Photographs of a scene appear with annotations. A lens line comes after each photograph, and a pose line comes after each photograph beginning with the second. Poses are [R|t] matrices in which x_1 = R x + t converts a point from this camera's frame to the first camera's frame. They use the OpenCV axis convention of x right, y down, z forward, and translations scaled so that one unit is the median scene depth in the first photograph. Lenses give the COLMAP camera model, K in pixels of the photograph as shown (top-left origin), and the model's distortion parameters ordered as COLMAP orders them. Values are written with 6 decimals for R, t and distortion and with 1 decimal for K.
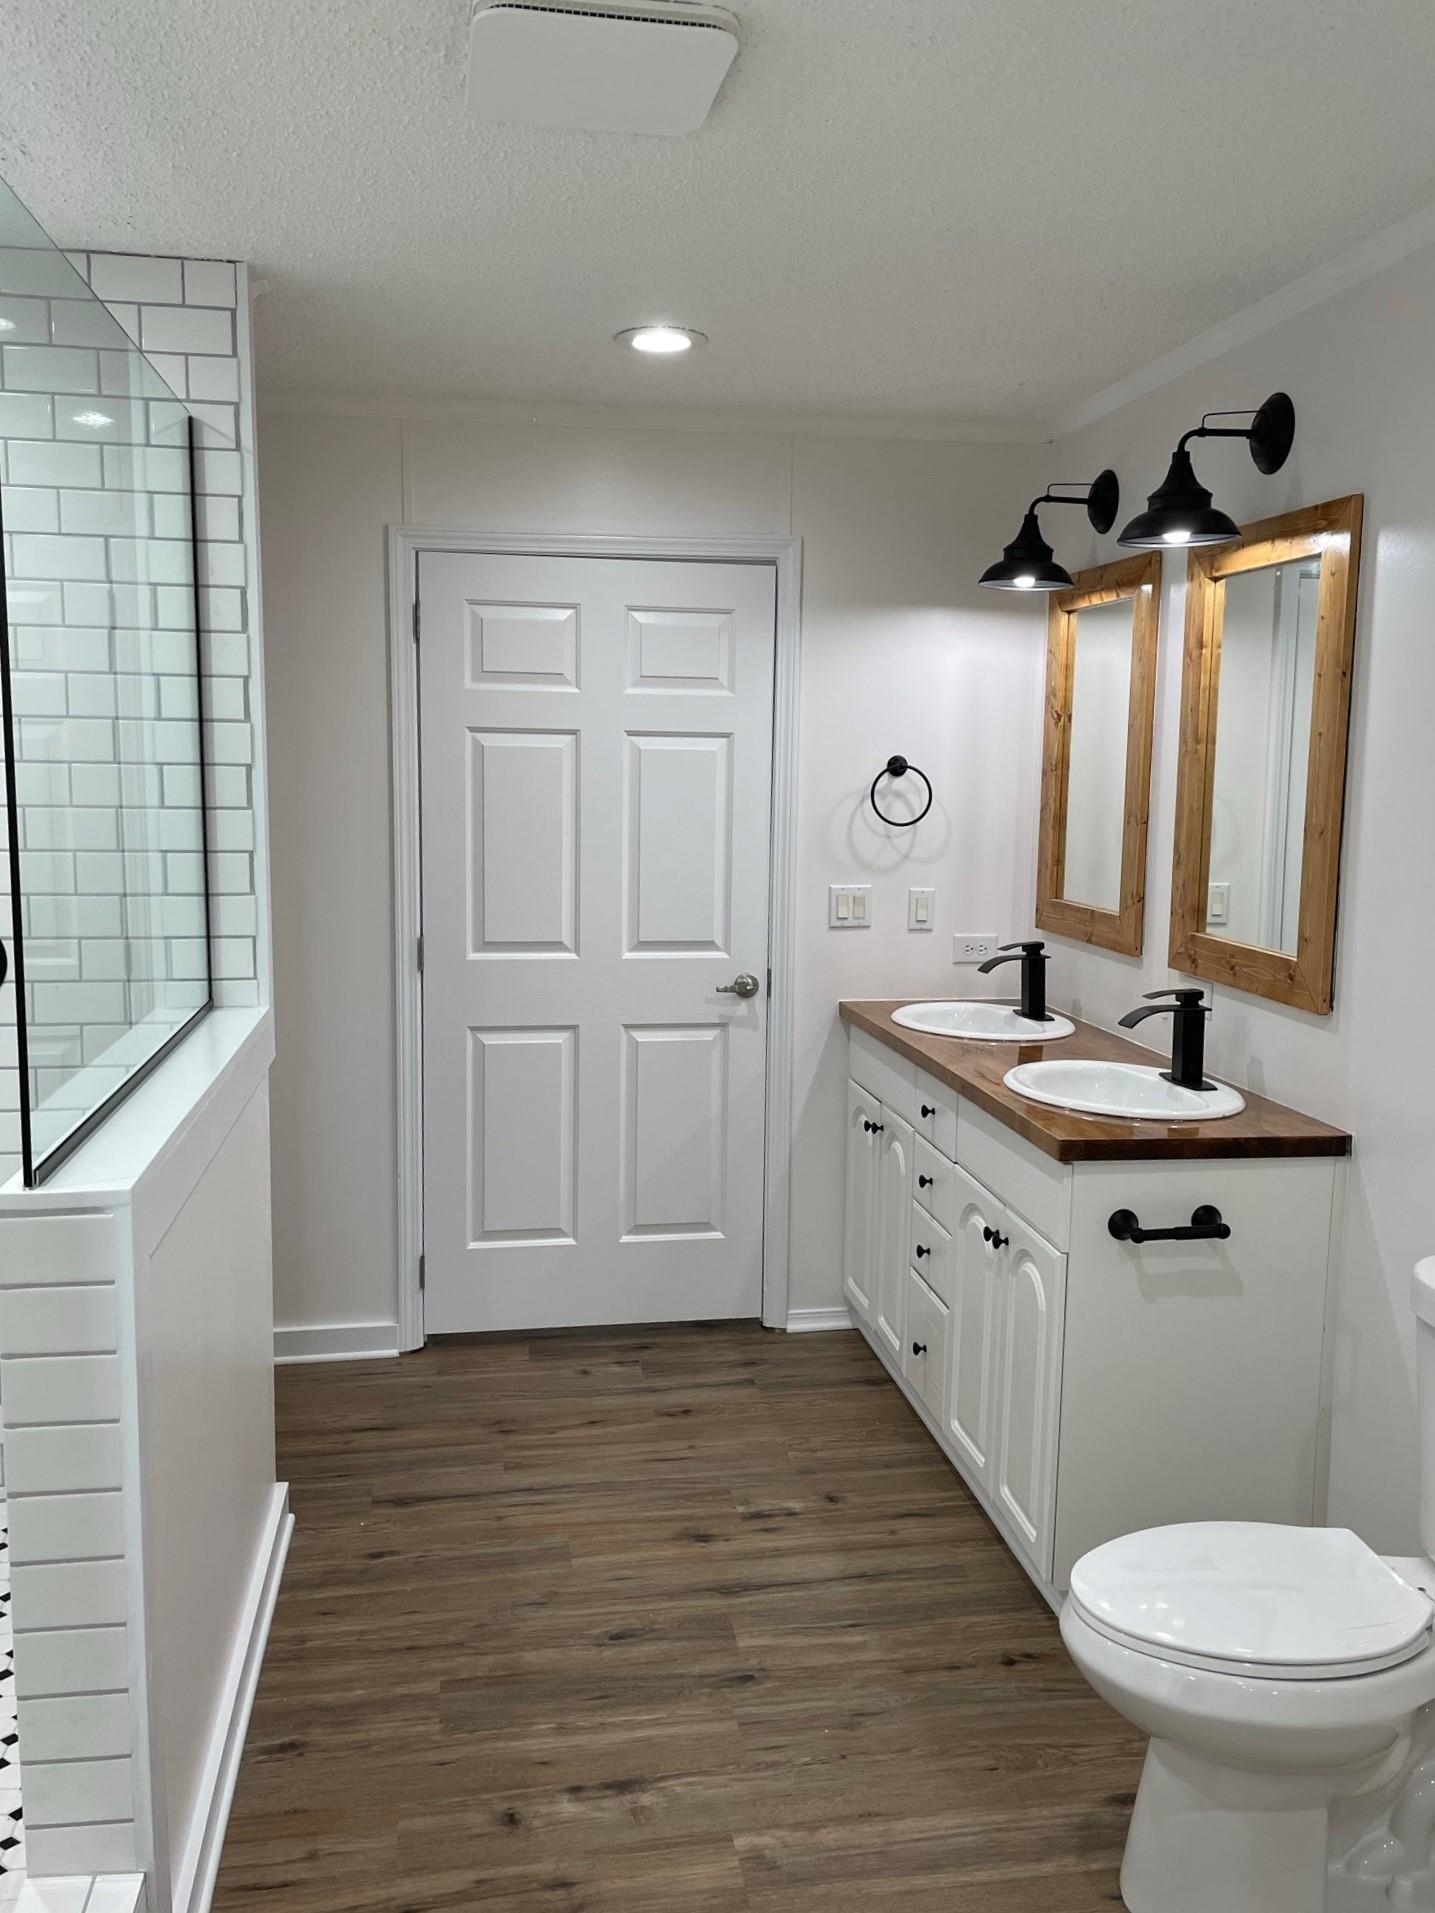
lens RADIAL K [[1537.3, 0, 712.2], [0, 1537.3, 948.0], [0, 0, 1]] dist [0.099429, -0.124918]
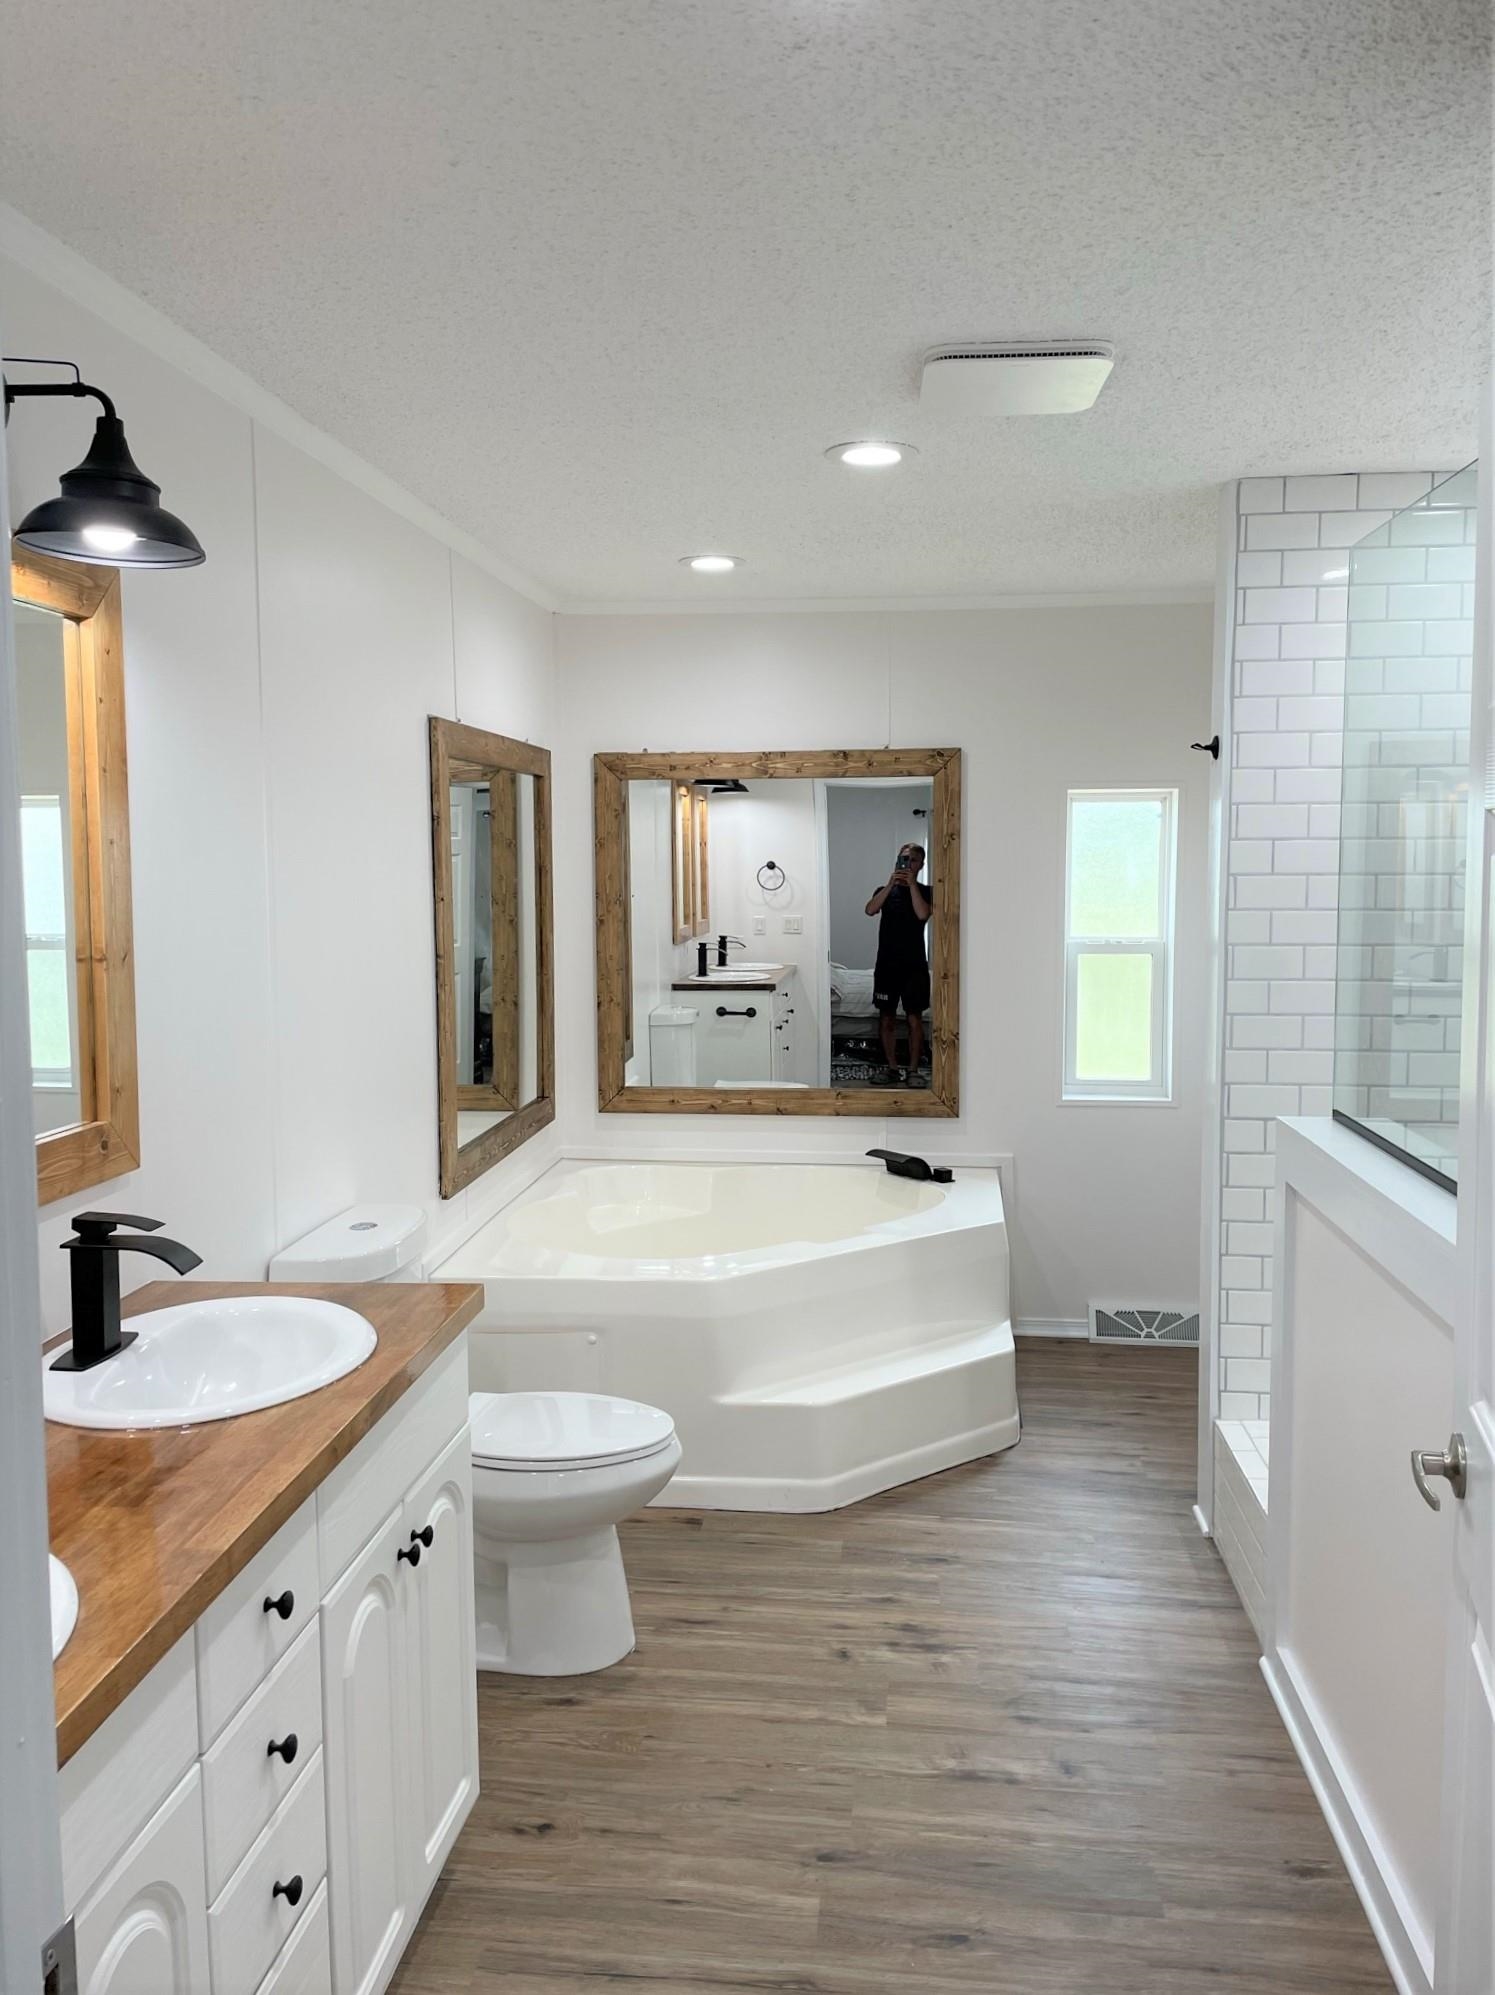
lens RADIAL K [[1530.4, 0, 739.0], [0, 1530.4, 975.1], [0, 0, 1]] dist [0.109585, -0.137069]
pose [[-0.963937, -0.026124, 0.264847, -0.158214], [0.028999, 0.978935, 0.202105, -0.233641], [-0.264547, 0.202496, -0.942873, 1.749286]]
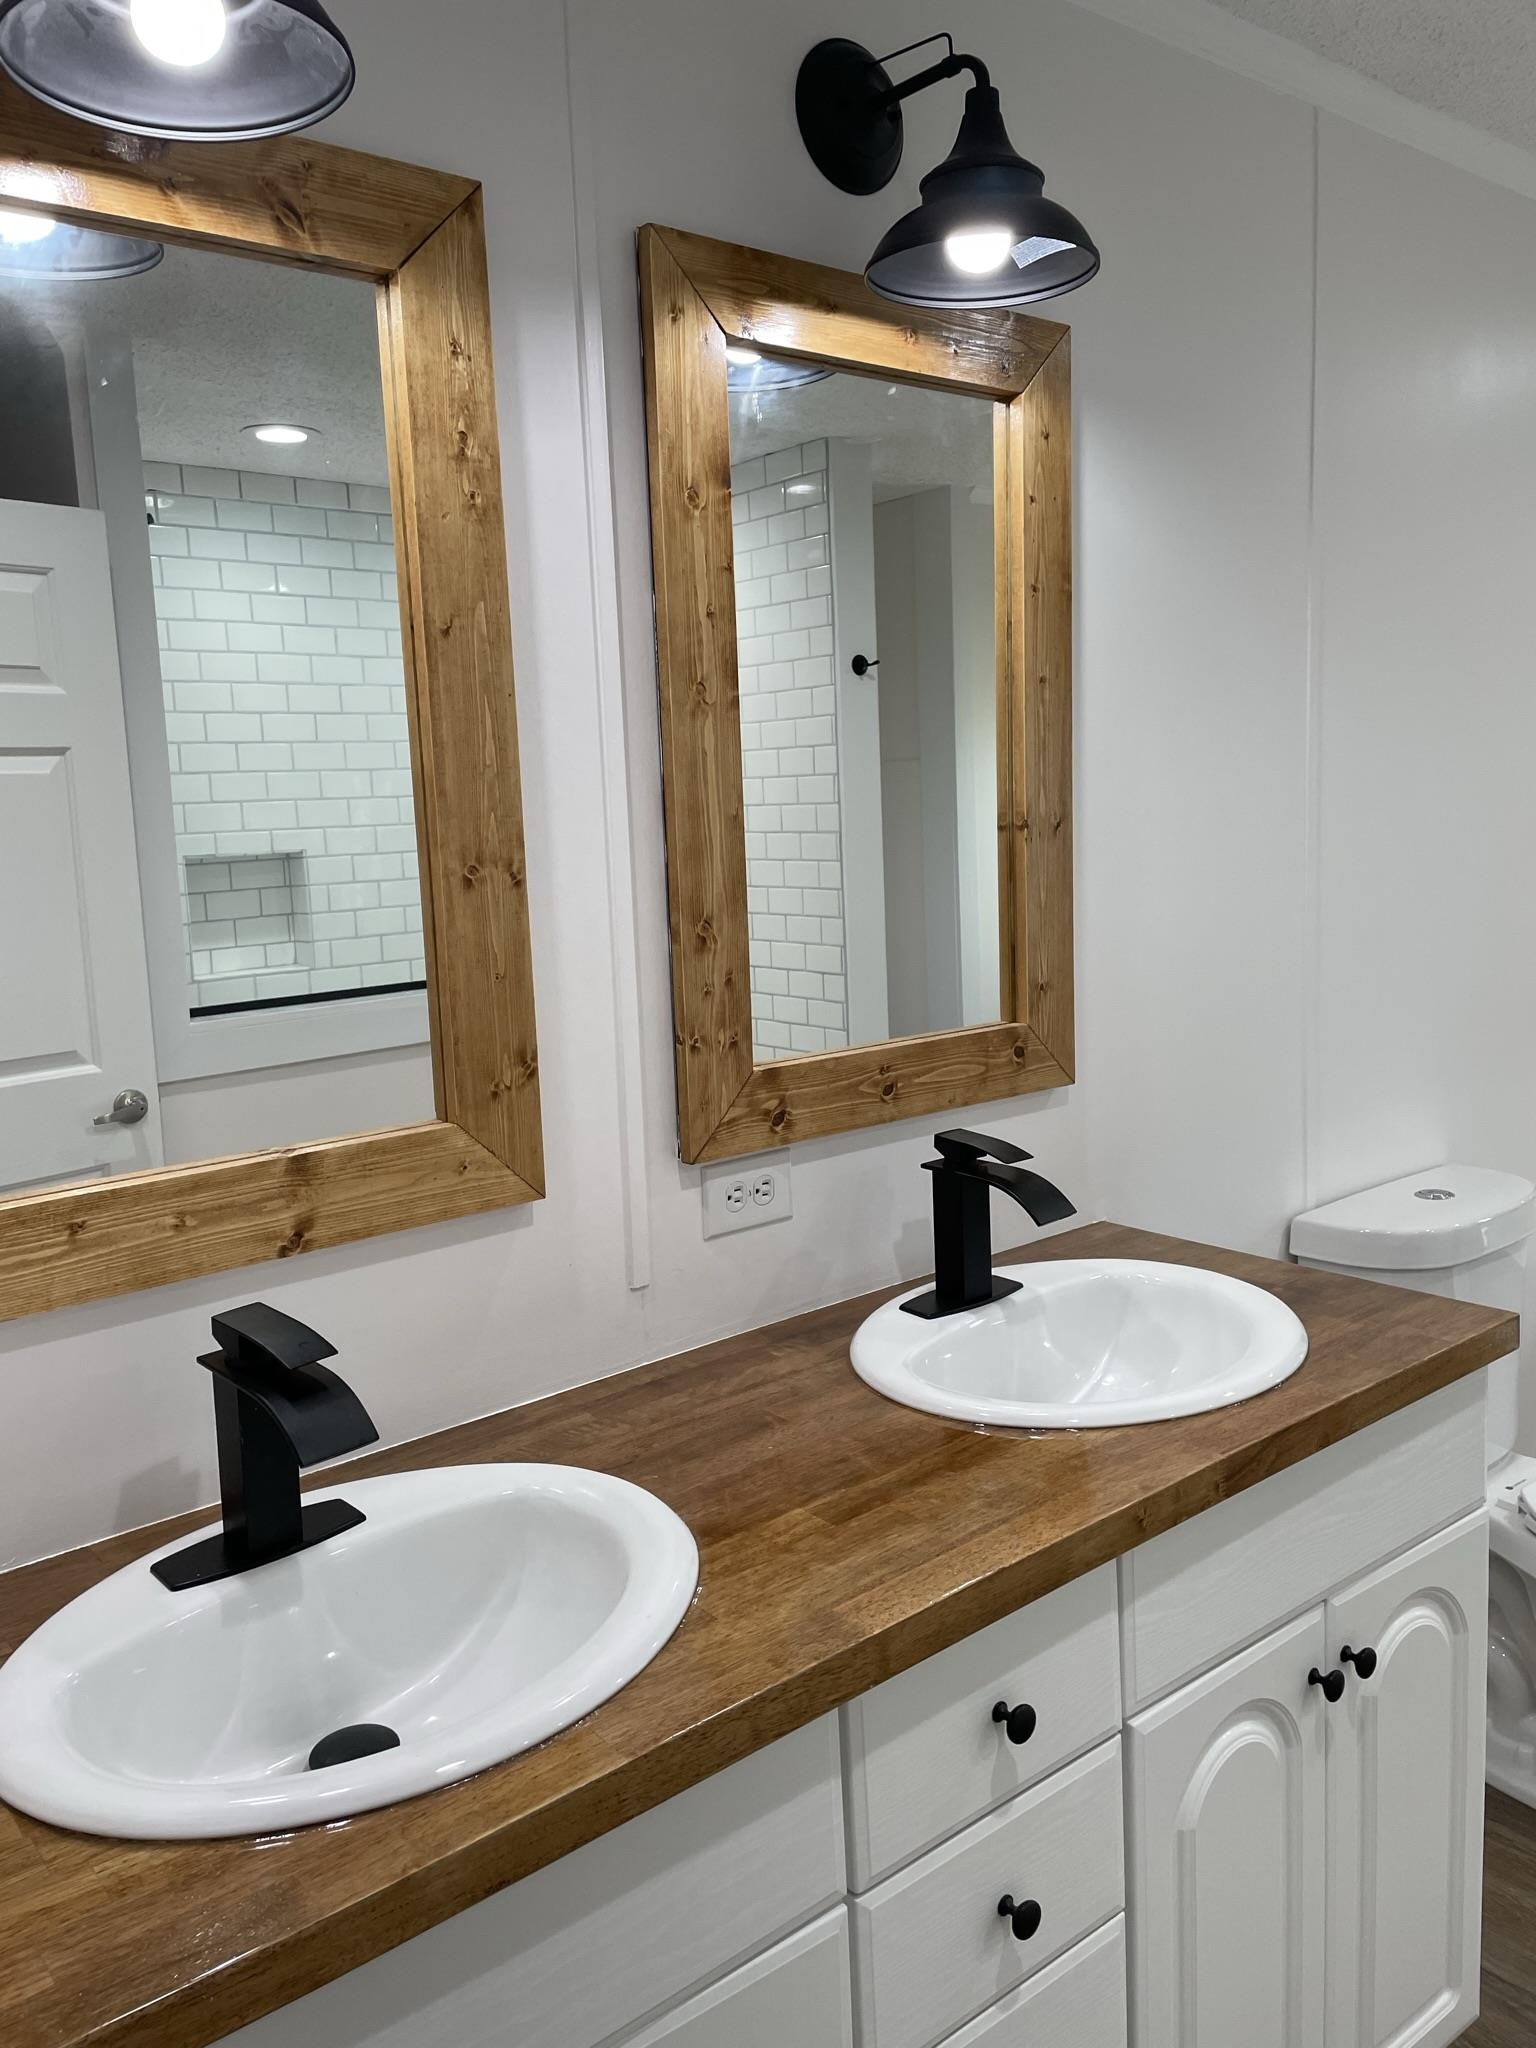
lens RADIAL K [[1533.1, 0, 773.8], [0, 1533.1, 1007.5], [0, 0, 1]] dist [0.099880, -0.130323]
pose [[-0.496881, -0.106174, 0.861299, -0.145134], [0.145306, 0.968297, 0.203191, -0.158339], [-0.855567, 0.226114, -0.465701, 1.474086]]
